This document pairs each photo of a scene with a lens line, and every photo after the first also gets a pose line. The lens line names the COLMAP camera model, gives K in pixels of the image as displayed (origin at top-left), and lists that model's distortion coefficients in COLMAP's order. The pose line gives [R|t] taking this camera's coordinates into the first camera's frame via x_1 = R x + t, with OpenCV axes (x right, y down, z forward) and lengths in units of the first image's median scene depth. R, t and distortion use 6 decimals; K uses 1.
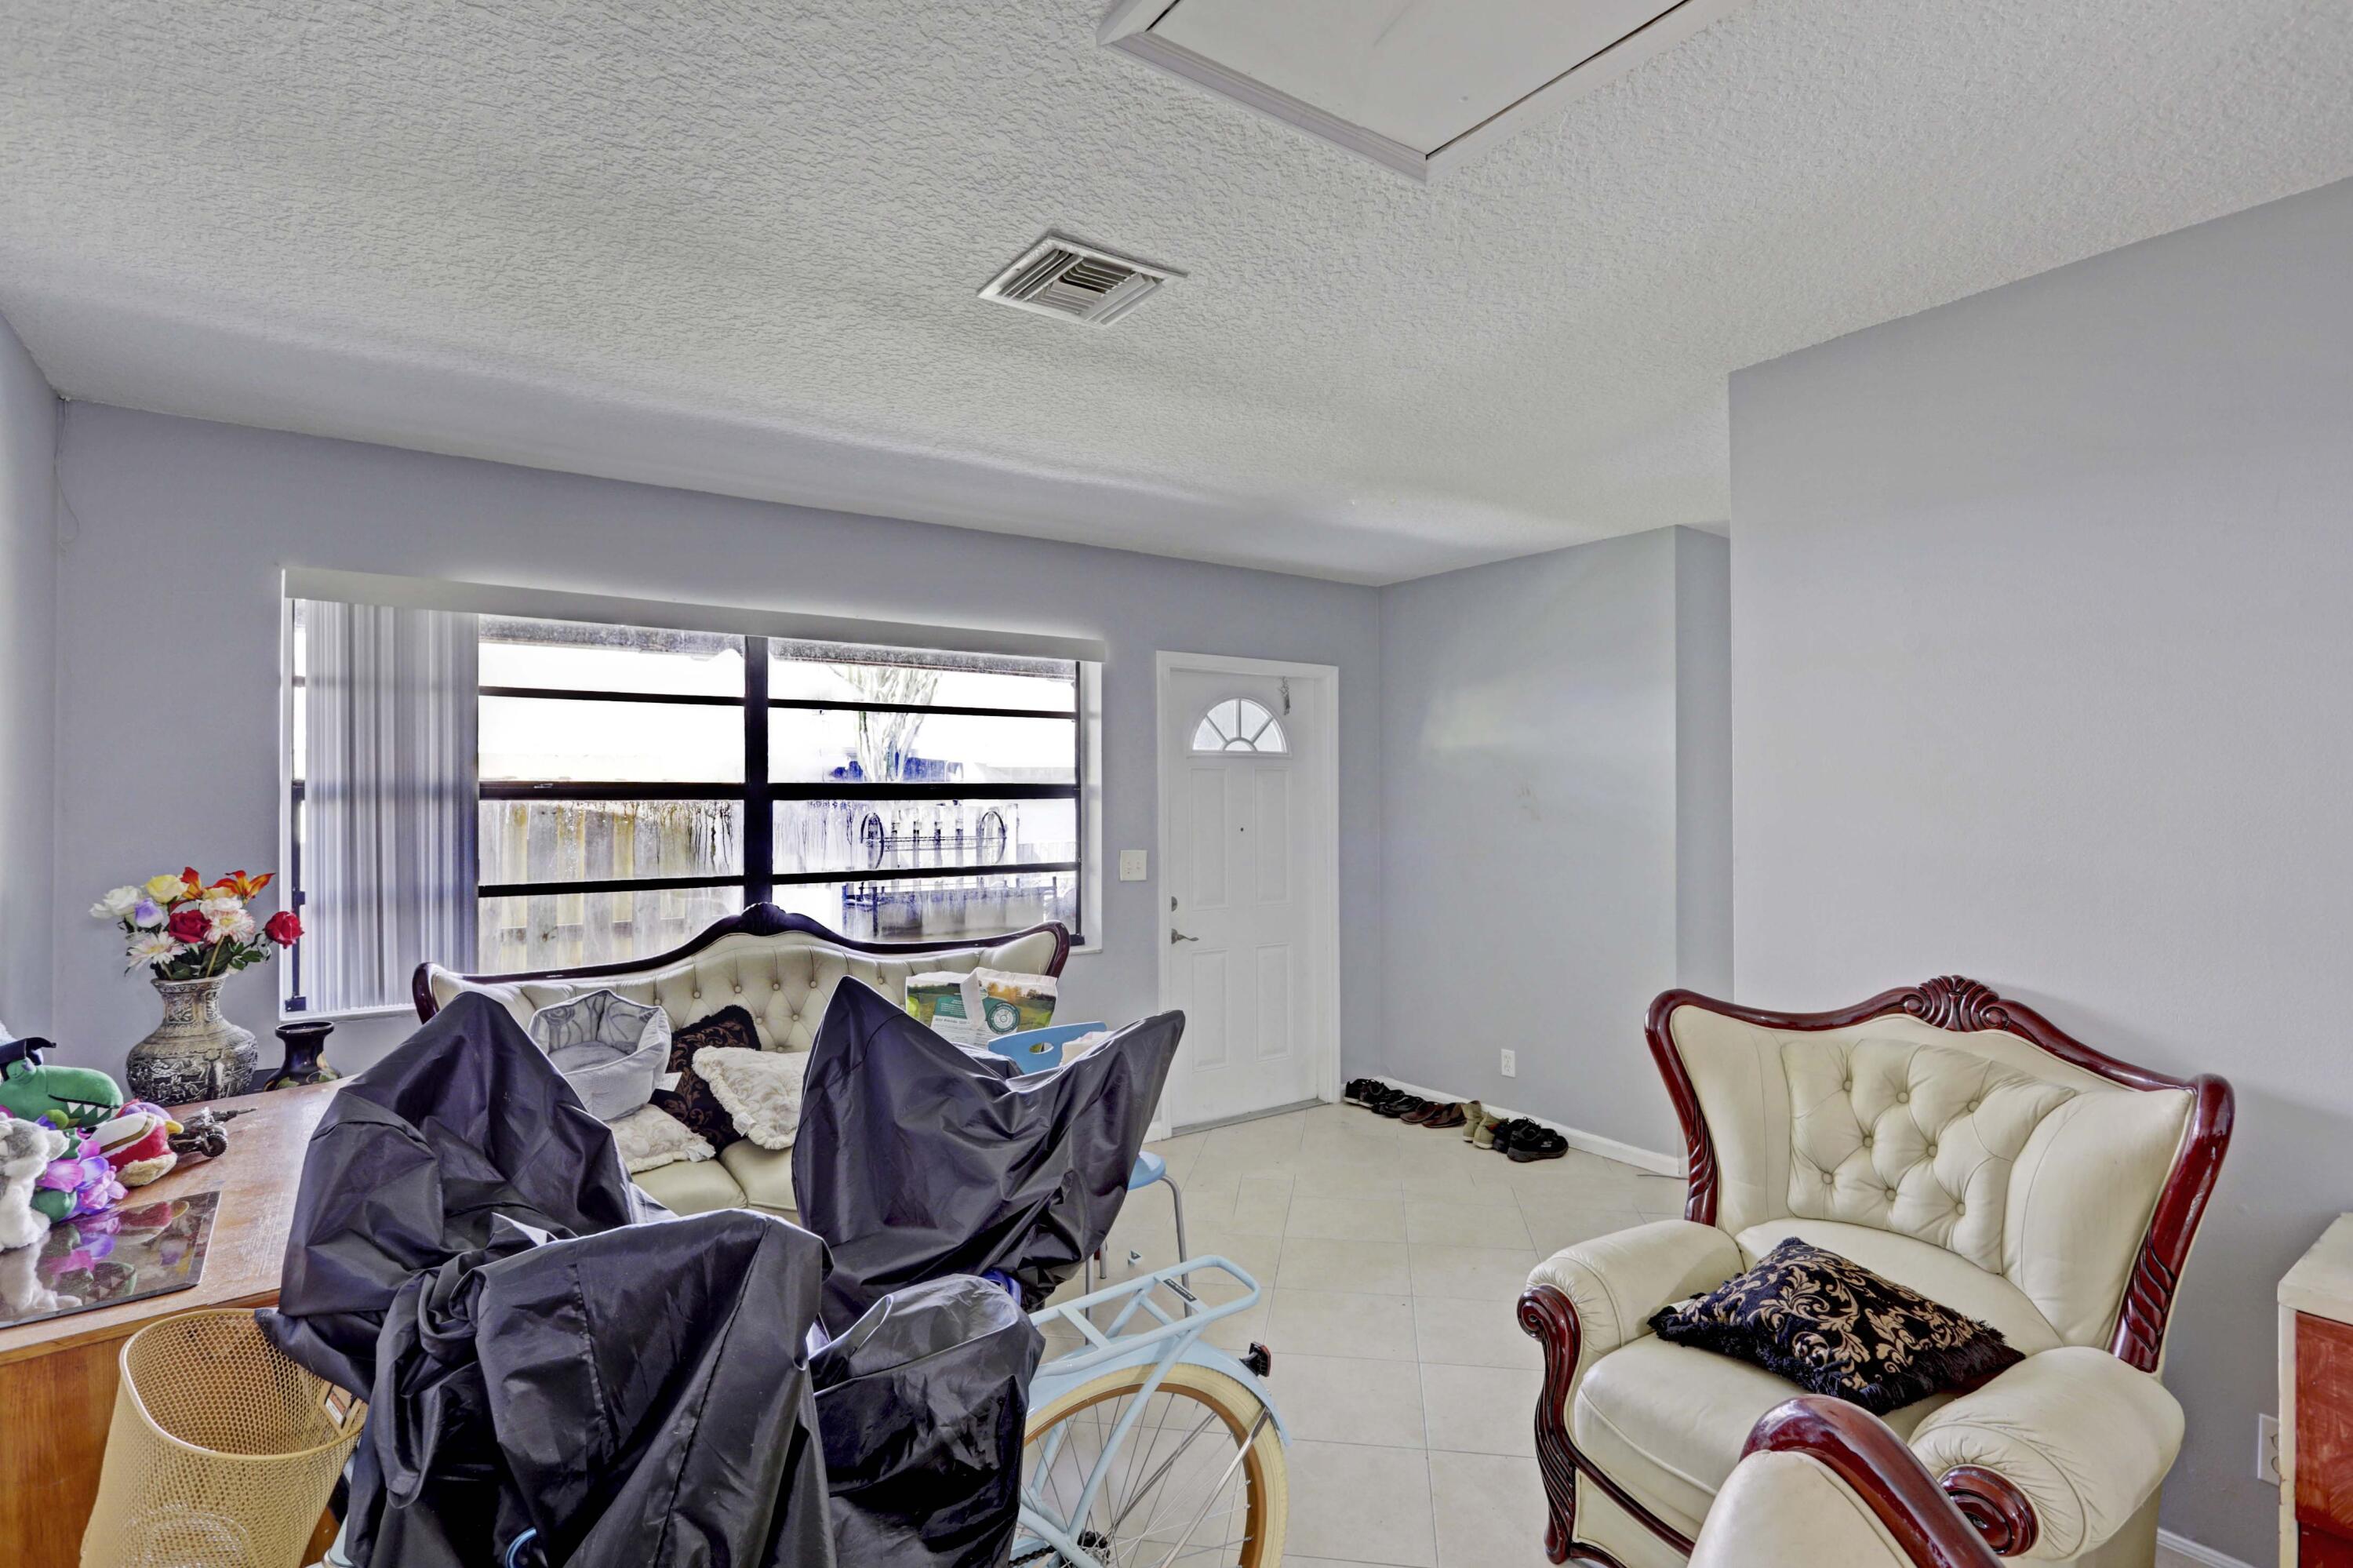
lens RADIAL K [[1137.4, 0, 1173.6], [0, 1137.4, 778.8], [0, 0, 1]] dist [-0.030058, -0.000393]
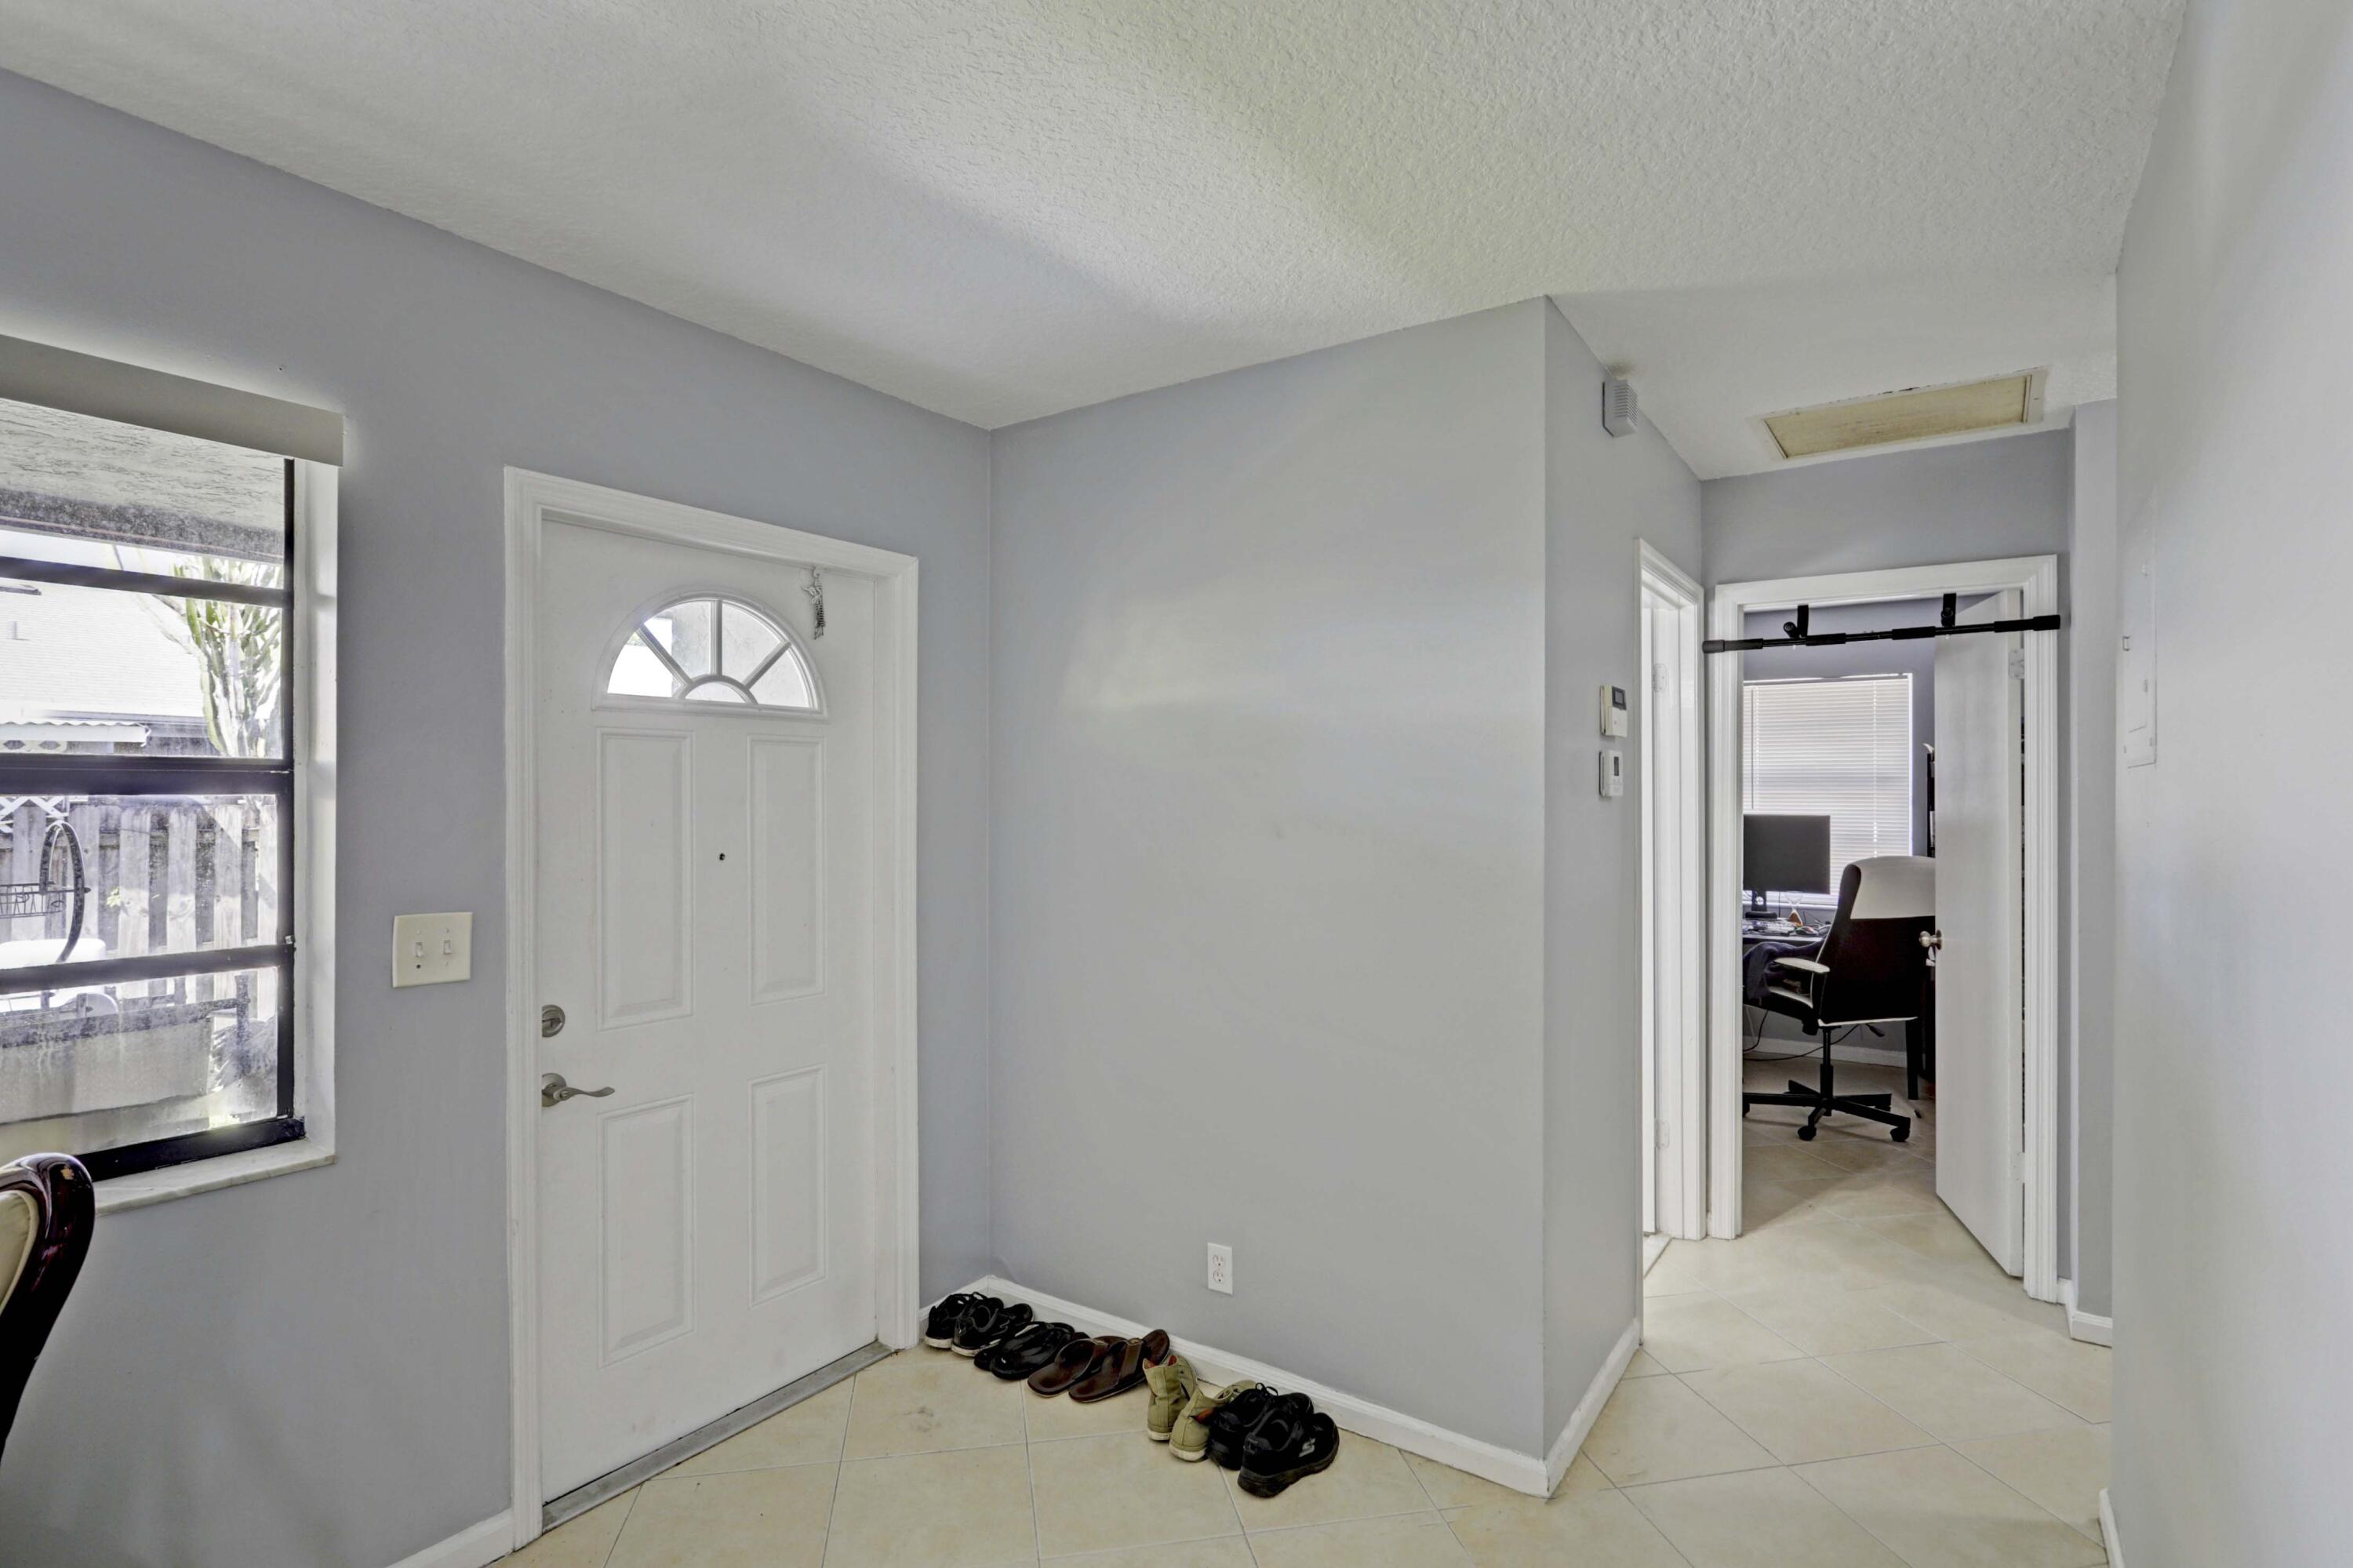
lens RADIAL K [[1137.4, 0, 1176.9], [0, 1137.4, 780.1], [0, 0, 1]] dist [-0.030058, -0.000393]
pose [[0.939041, 0.006053, 0.343753, 0.078855], [-0.006188, 0.999981, -0.000704, 0.009641], [-0.343750, -0.001466, 0.939060, 0.466261]]
